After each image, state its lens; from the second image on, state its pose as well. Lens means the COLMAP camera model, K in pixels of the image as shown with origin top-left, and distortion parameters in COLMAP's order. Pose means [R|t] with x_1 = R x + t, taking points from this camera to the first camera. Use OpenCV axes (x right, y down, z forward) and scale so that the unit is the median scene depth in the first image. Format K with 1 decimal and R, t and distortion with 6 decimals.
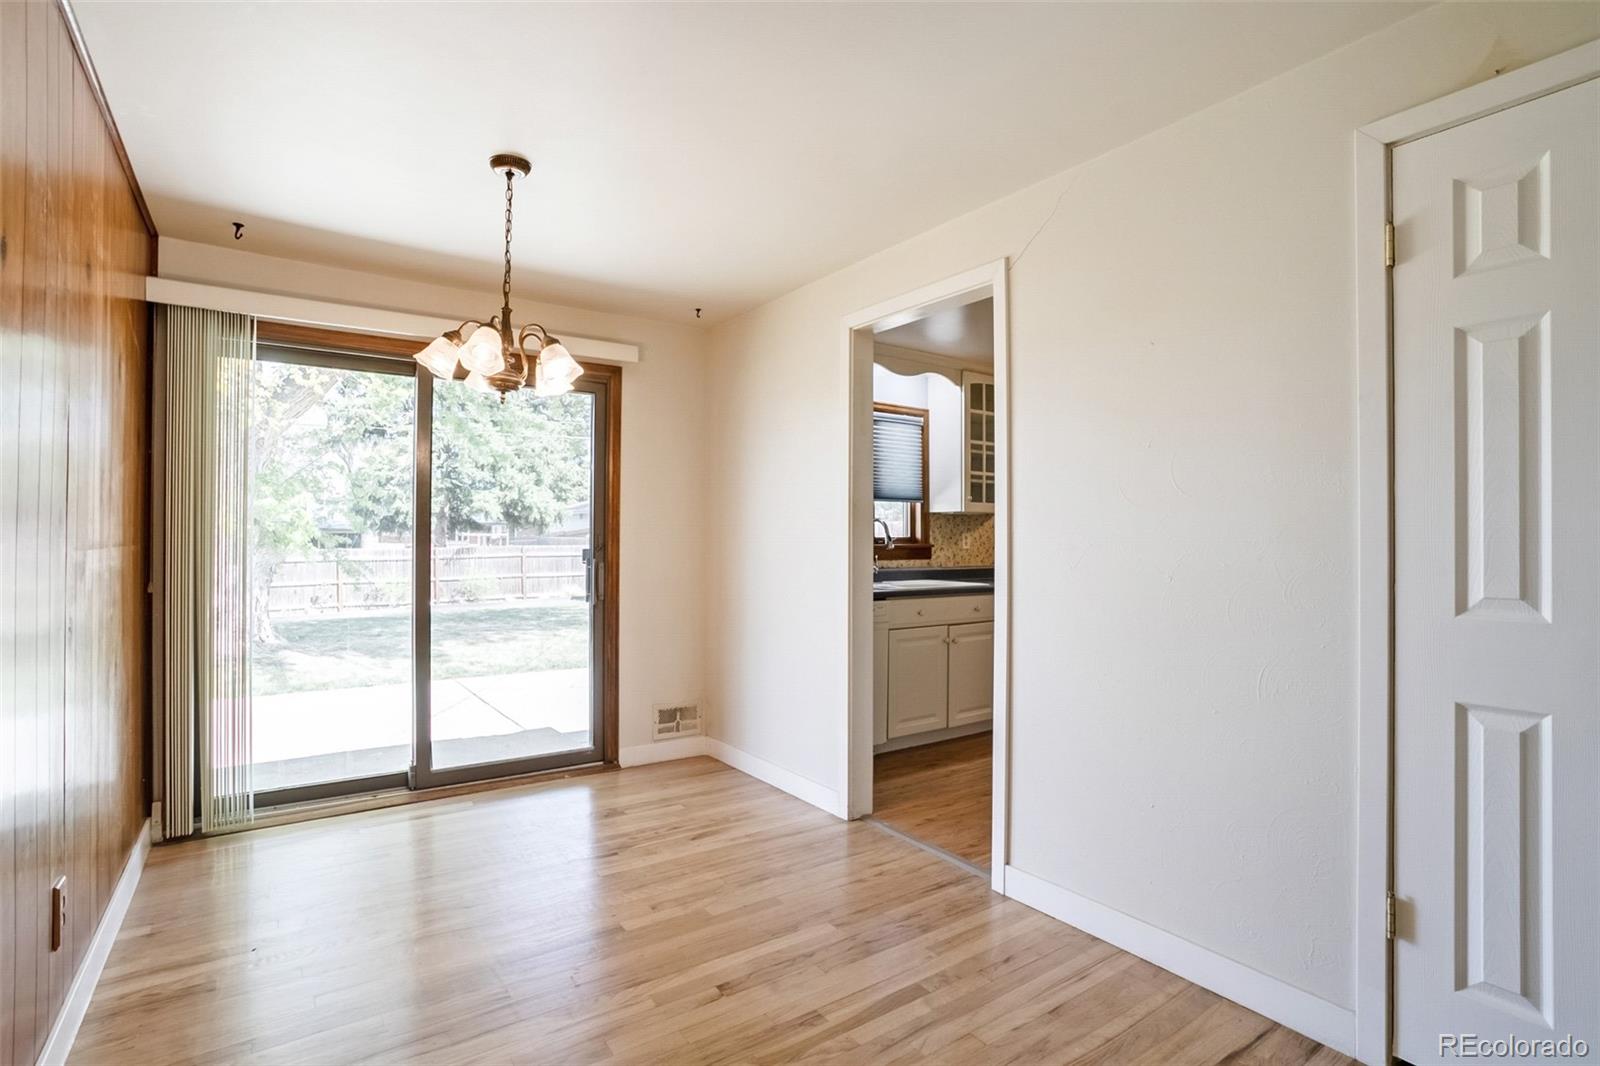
lens RADIAL K [[773.4, 0, 790.2], [0, 773.4, 527.1], [0, 0, 1]] dist [-0.052318, 0.015569]
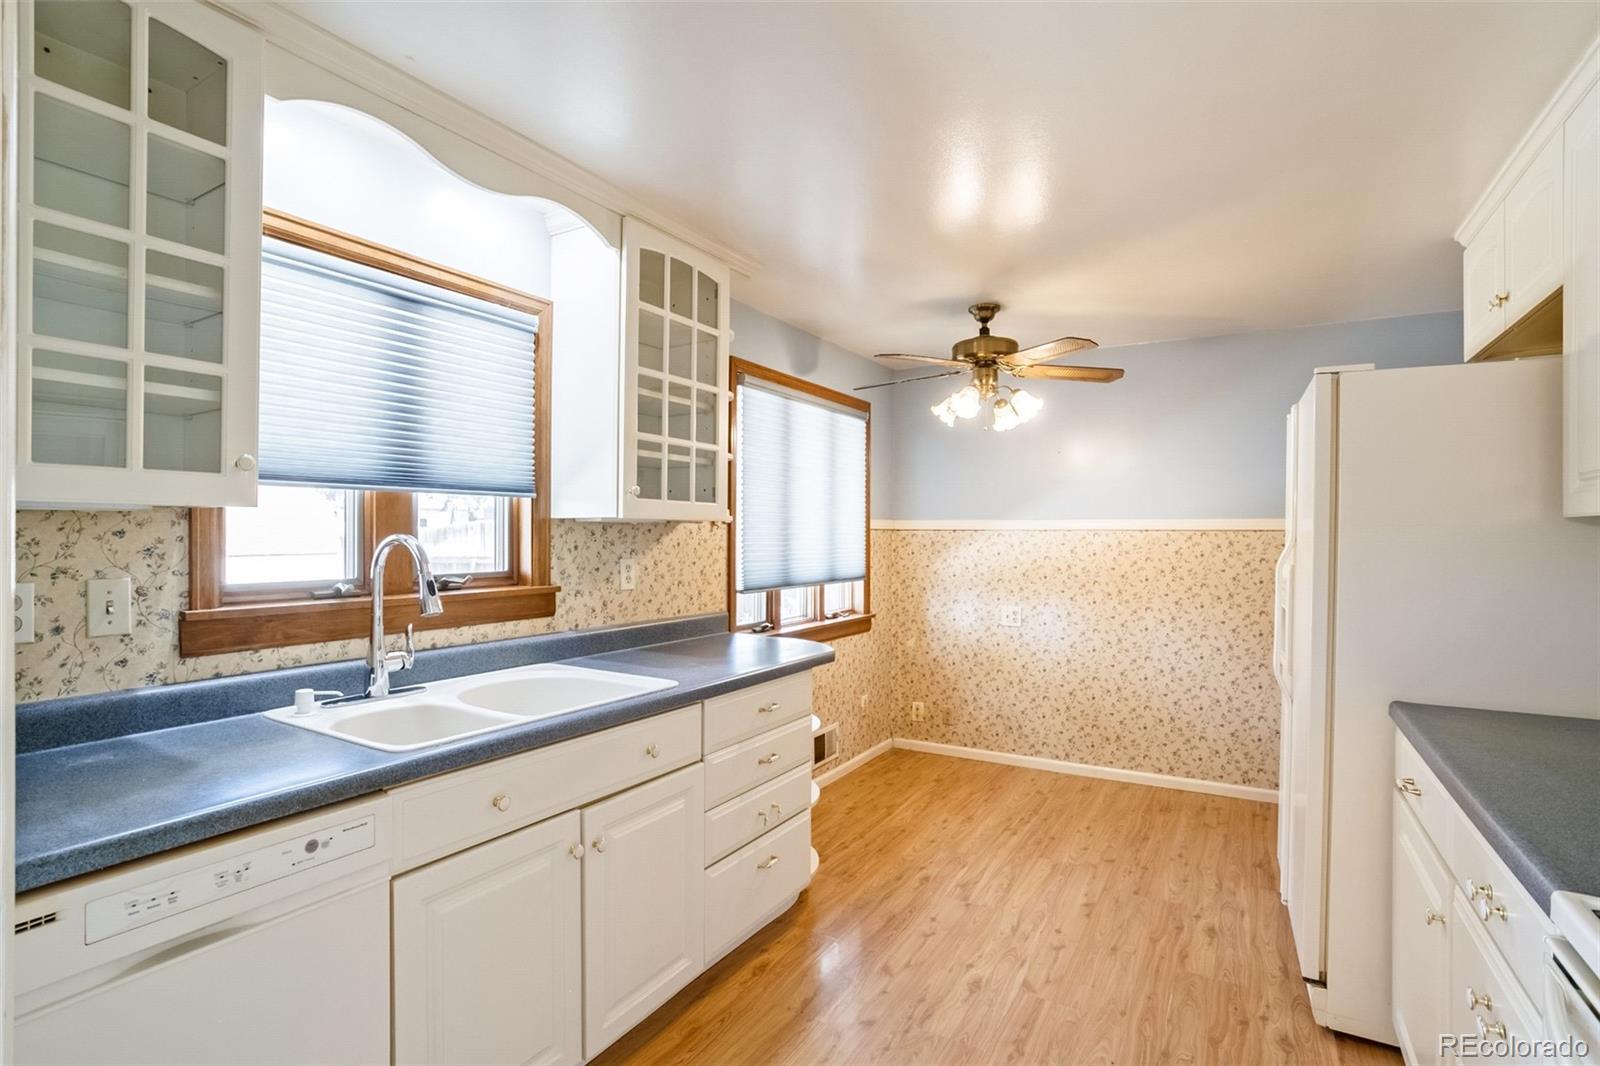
lens RADIAL K [[773.4, 0, 802.7], [0, 773.4, 540.4], [0, 0, 1]] dist [-0.052318, 0.015569]
pose [[0.903746, -0.001351, 0.428068, 0.118080], [-0.007401, 0.999796, 0.018781, -0.015404], [-0.428006, -0.020141, 0.903551, 0.507807]]
